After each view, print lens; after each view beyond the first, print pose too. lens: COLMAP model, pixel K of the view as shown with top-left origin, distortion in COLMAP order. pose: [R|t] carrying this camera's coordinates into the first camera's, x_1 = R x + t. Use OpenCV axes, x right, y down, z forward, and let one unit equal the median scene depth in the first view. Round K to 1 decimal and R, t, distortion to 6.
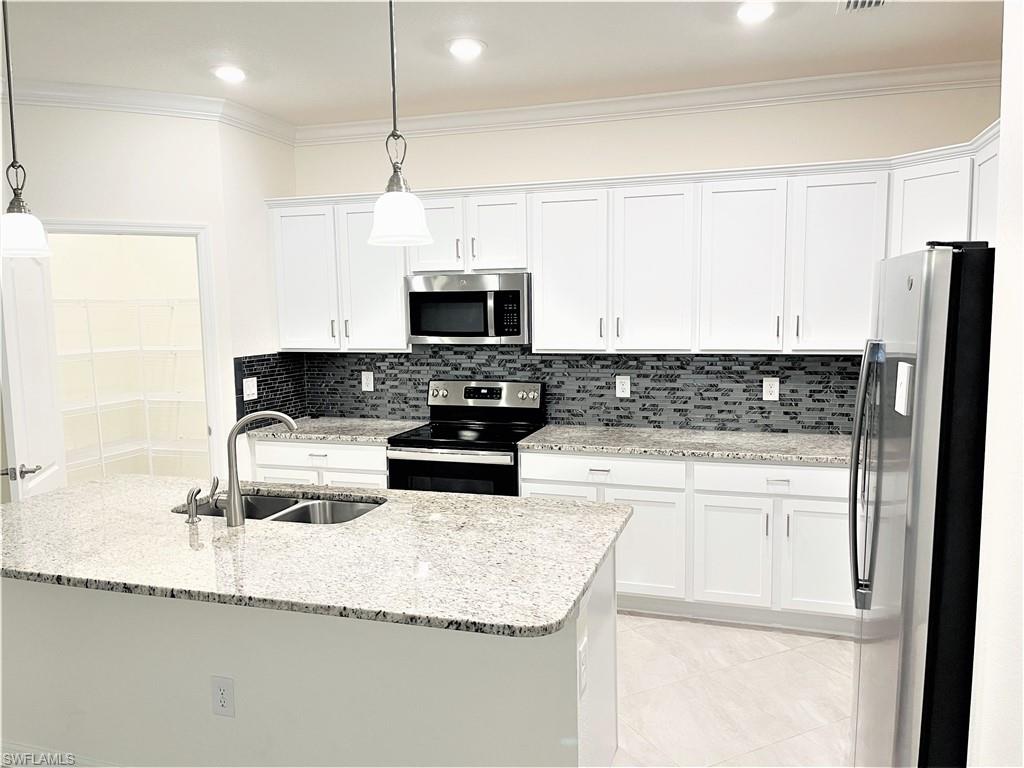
lens RADIAL K [[775.3, 0, 519.6], [0, 775.3, 388.1], [0, 0, 1]] dist [0.120972, -0.197733]
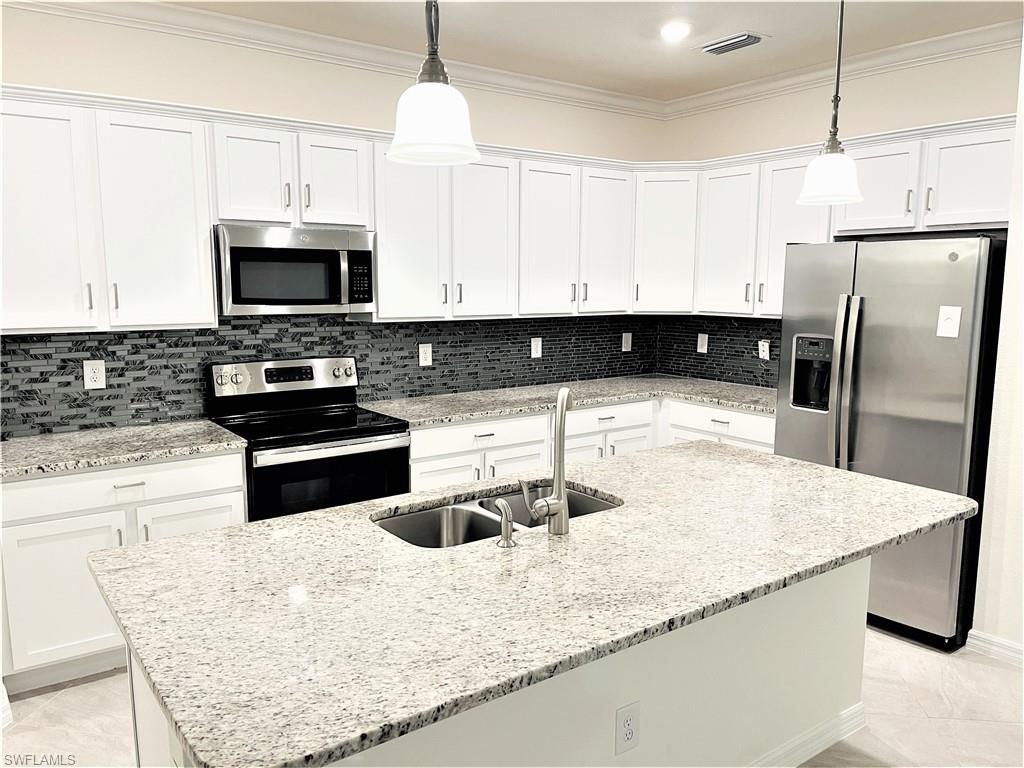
lens RADIAL K [[775.3, 0, 519.6], [0, 775.3, 388.1], [0, 0, 1]] dist [0.120972, -0.197733]
pose [[0.586255, -0.098131, 0.804161, -0.574345], [0.074626, 0.994958, 0.067009, -0.016625], [-0.806682, 0.020727, 0.590622, 0.315596]]
